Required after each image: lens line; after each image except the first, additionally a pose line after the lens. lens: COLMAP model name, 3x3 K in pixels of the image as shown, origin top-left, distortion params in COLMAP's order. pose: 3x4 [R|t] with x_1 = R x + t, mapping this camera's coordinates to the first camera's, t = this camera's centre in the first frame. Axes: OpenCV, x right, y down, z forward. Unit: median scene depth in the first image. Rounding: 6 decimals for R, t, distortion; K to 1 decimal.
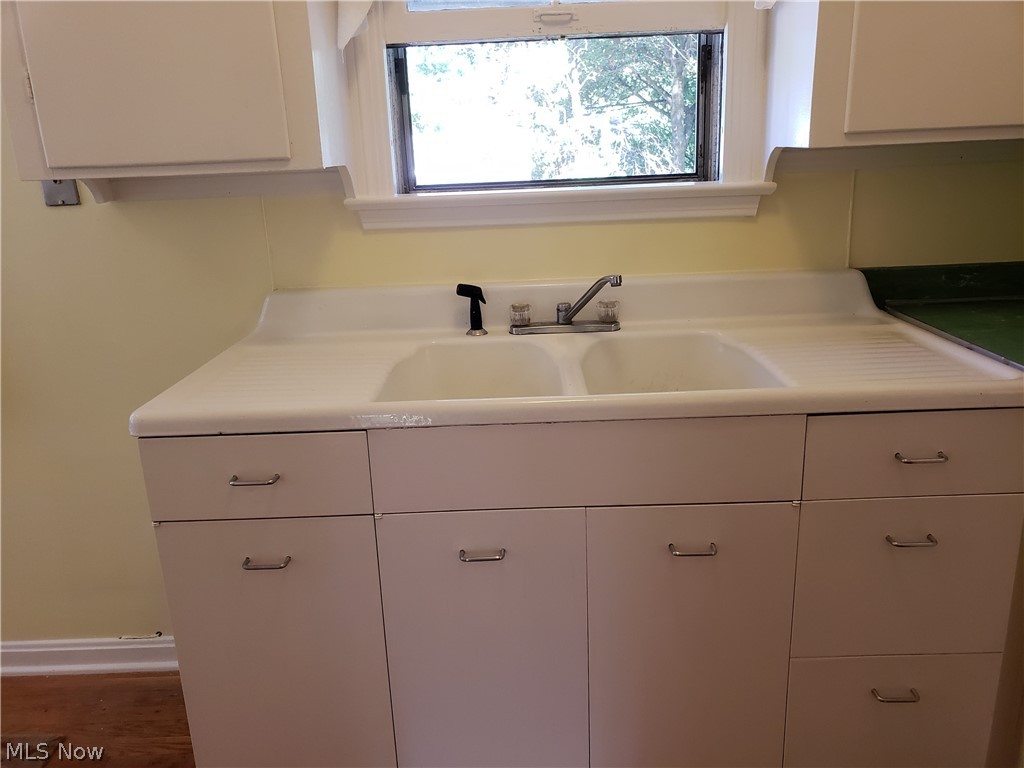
lens RADIAL K [[794.1, 0, 512.0], [0, 794.1, 384.0], [0, 0, 1]] dist [0.000107, 0.004671]
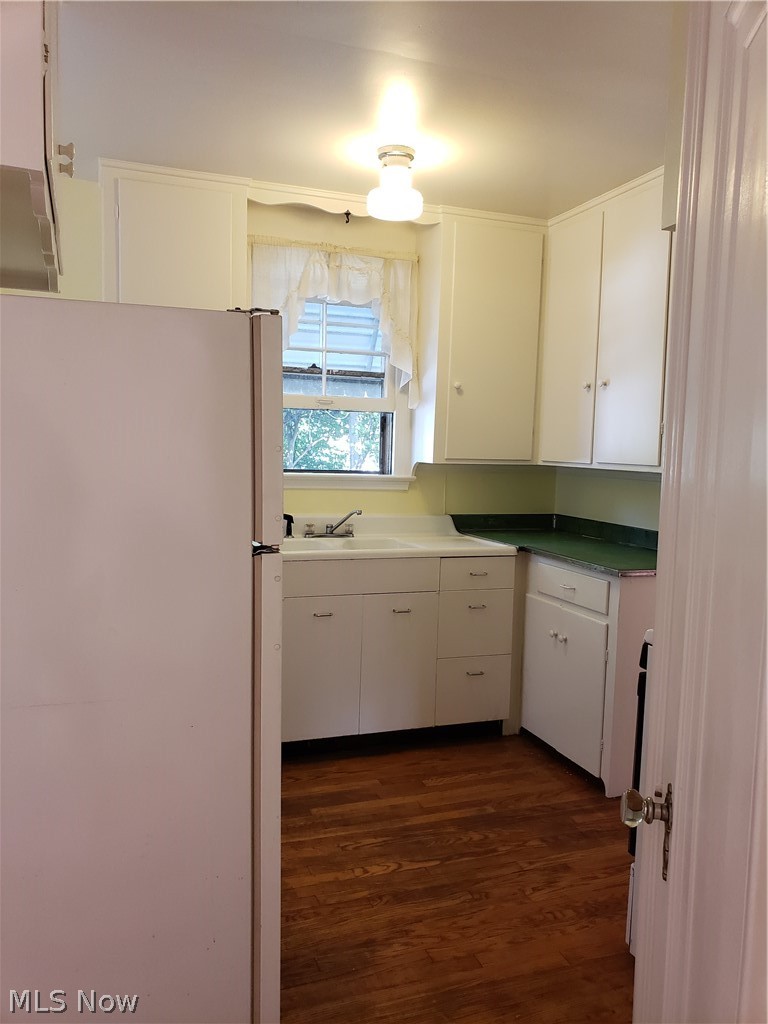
lens RADIAL K [[794.1, 0, 384.0], [0, 794.1, 512.0], [0, 0, 1]] dist [0.000107, 0.004671]
pose [[0.933332, 0.040355, 0.356739, -0.577736], [0.035860, 0.978214, -0.204478, 0.319654], [-0.357219, 0.203639, 0.911551, -1.065268]]
